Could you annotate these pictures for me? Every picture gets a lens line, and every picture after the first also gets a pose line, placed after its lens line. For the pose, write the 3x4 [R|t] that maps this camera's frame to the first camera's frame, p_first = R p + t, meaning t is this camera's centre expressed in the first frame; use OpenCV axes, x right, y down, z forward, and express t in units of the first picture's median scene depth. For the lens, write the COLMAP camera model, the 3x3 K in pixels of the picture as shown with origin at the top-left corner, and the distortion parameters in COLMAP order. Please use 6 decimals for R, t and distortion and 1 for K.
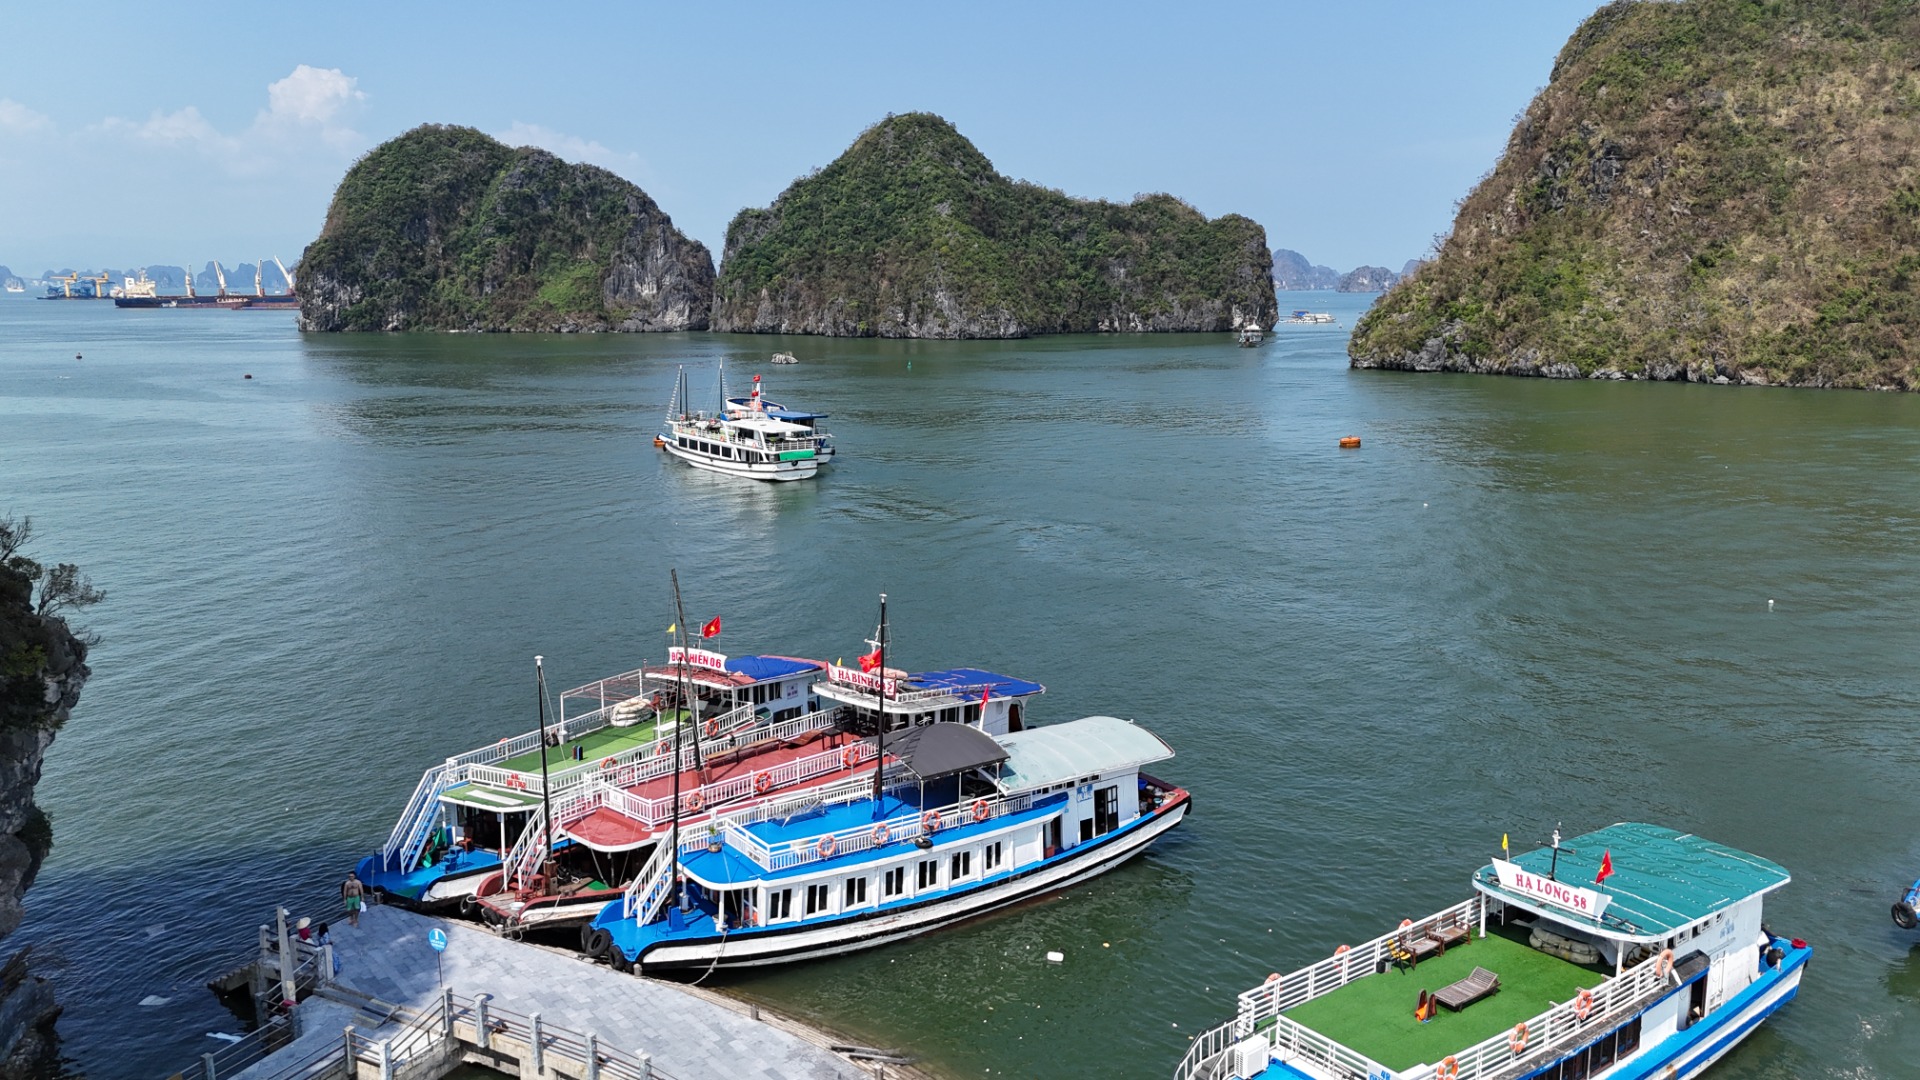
lens RADIAL K [[1374.1, 0, 953.5], [0, 1374.1, 543.9], [0, 0, 1]] dist [0.003084, -0.024318]
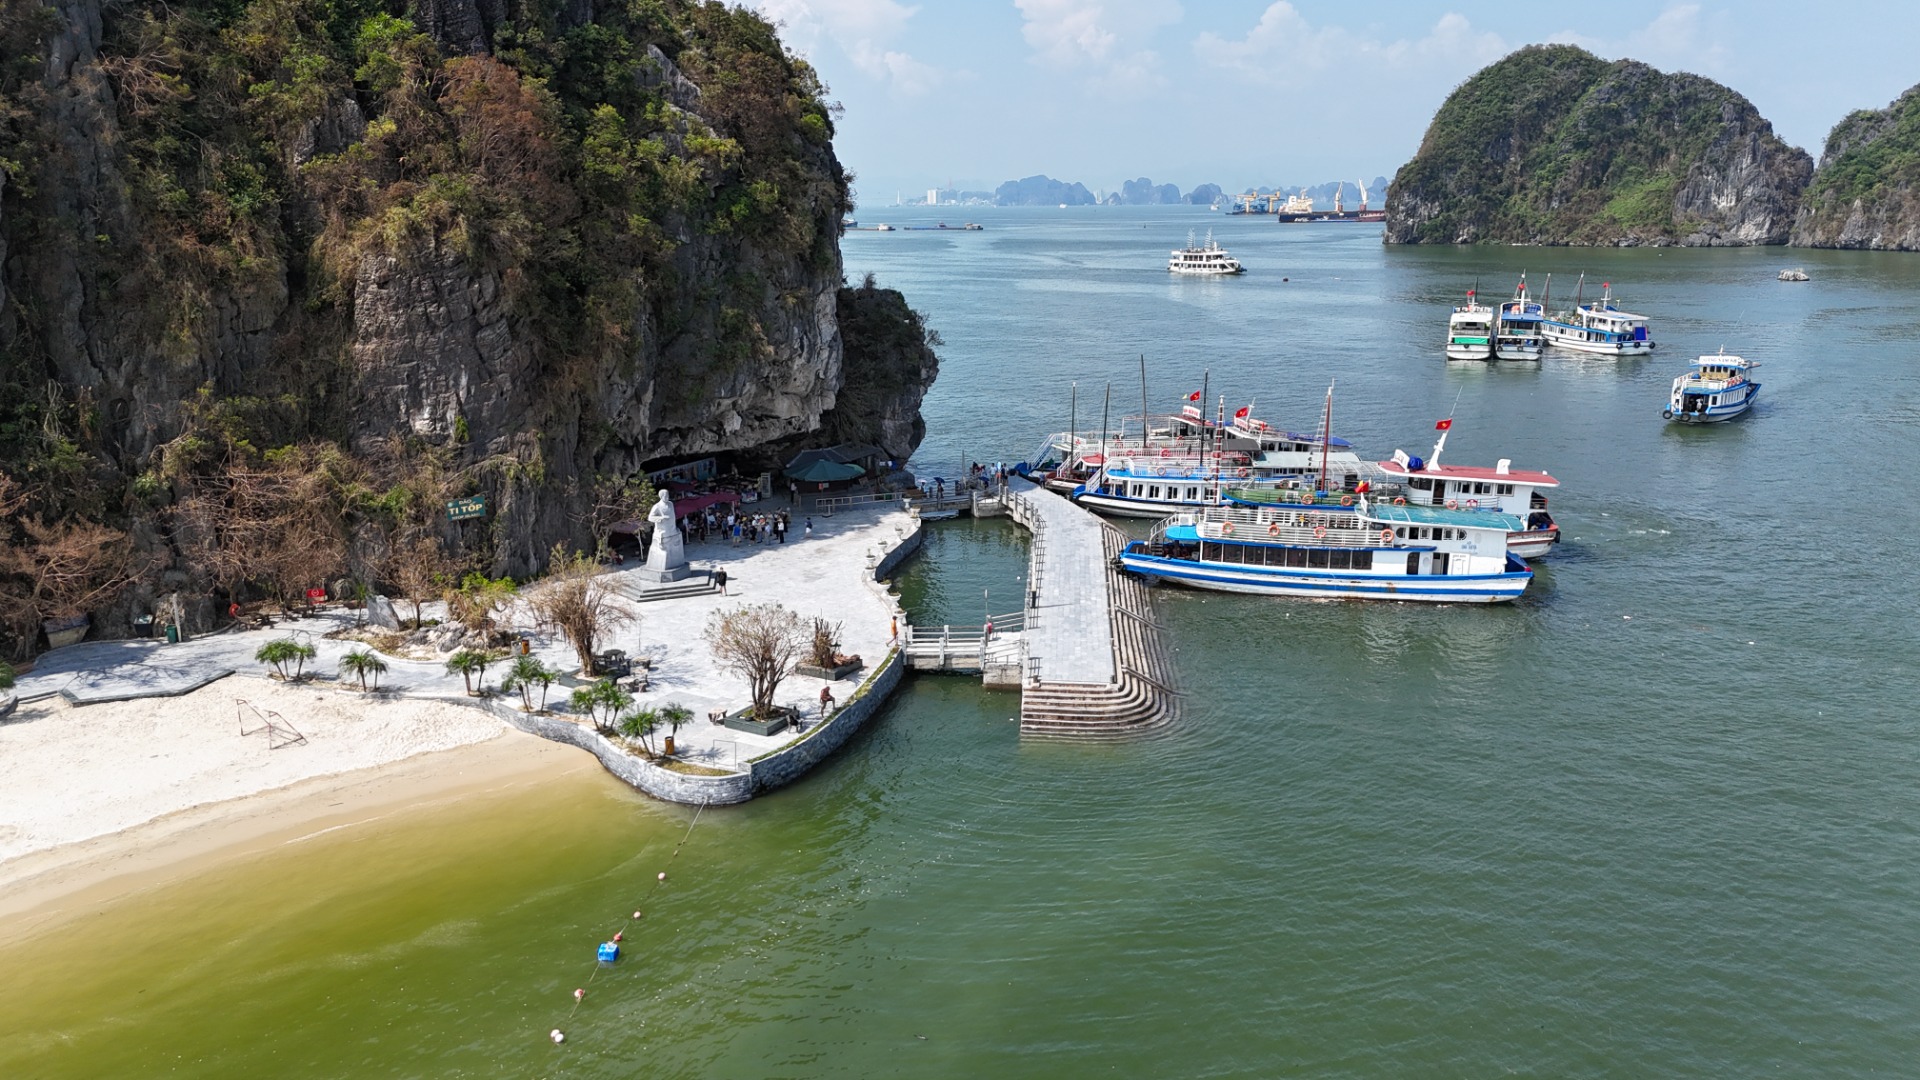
lens RADIAL K [[1374.1, 0, 978.4], [0, 1374.1, 542.3], [0, 0, 1]] dist [0.003084, -0.024318]
pose [[0.721919, 0.149510, -0.675633, 0.085561], [-0.108065, 0.988759, 0.103333, 0.008568], [0.683487, -0.001586, 0.729961, -0.062249]]
